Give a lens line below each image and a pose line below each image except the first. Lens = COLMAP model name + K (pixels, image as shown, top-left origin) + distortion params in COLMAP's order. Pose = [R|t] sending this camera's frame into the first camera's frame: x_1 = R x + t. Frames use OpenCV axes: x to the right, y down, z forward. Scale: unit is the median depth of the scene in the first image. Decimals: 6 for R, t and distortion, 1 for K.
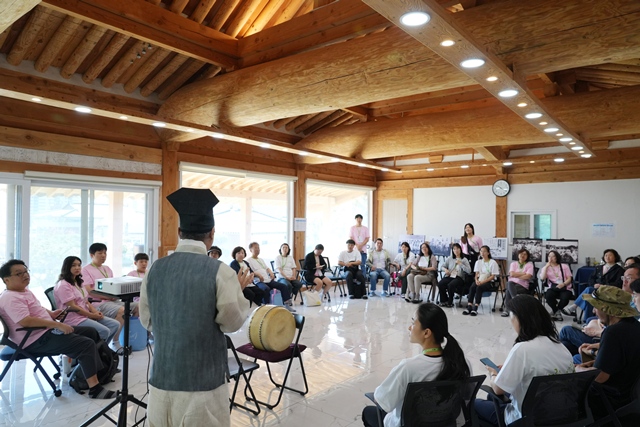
lens RADIAL K [[438.5, 0, 320.0], [0, 438.5, 213.5], [0, 0, 1]] dist [-0.001626, 0.000956]
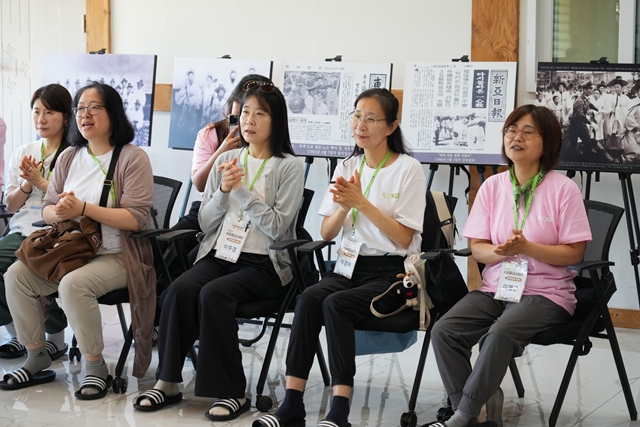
lens RADIAL K [[1719.6, 0, 320.0], [0, 1719.6, 213.5], [0, 0, 1]] dist [-0.068069, -0.328520]
pose [[0.973552, -0.024645, 0.227132, 0.208725], [-0.003407, 0.992488, 0.122294, 0.038506], [-0.228440, -0.119833, 0.966155, 0.312083]]
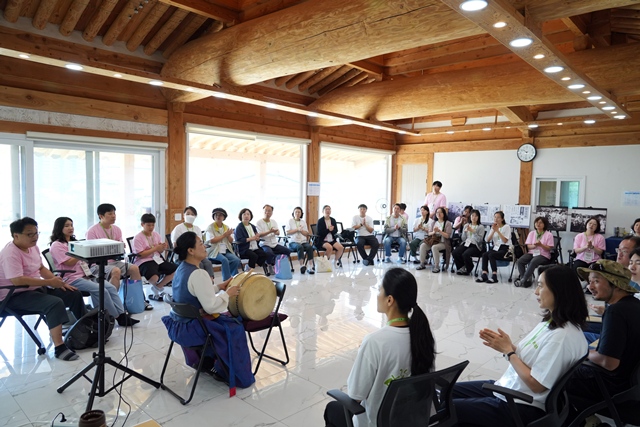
lens RADIAL K [[436.2, 0, 320.0], [0, 436.2, 213.5], [0, 0, 1]] dist [-0.004653, 0.002412]
pose [[0.997584, 0.014914, -0.067852, 0.050211], [-0.009430, 0.996715, 0.080438, 0.002145], [0.068829, -0.079604, 0.994447, 0.037985]]
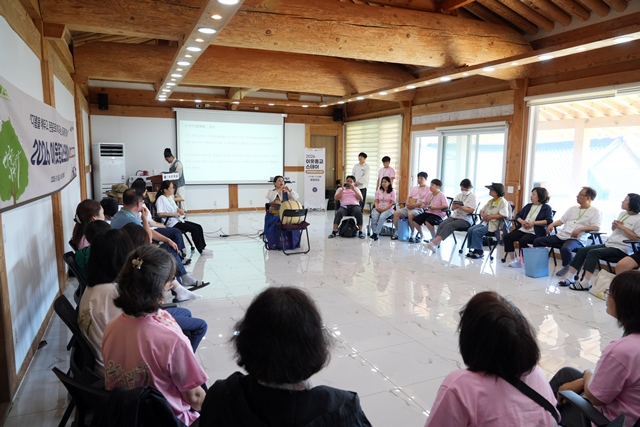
lens RADIAL K [[436.2, 0, 320.0], [0, 436.2, 213.5], [0, 0, 1]] dist [-0.004653, 0.002412]
pose [[-0.452584, 0.102826, -0.885773, 0.824528], [0.002163, 0.993453, 0.114221, 0.029689], [0.891719, 0.049779, -0.449844, 1.099891]]
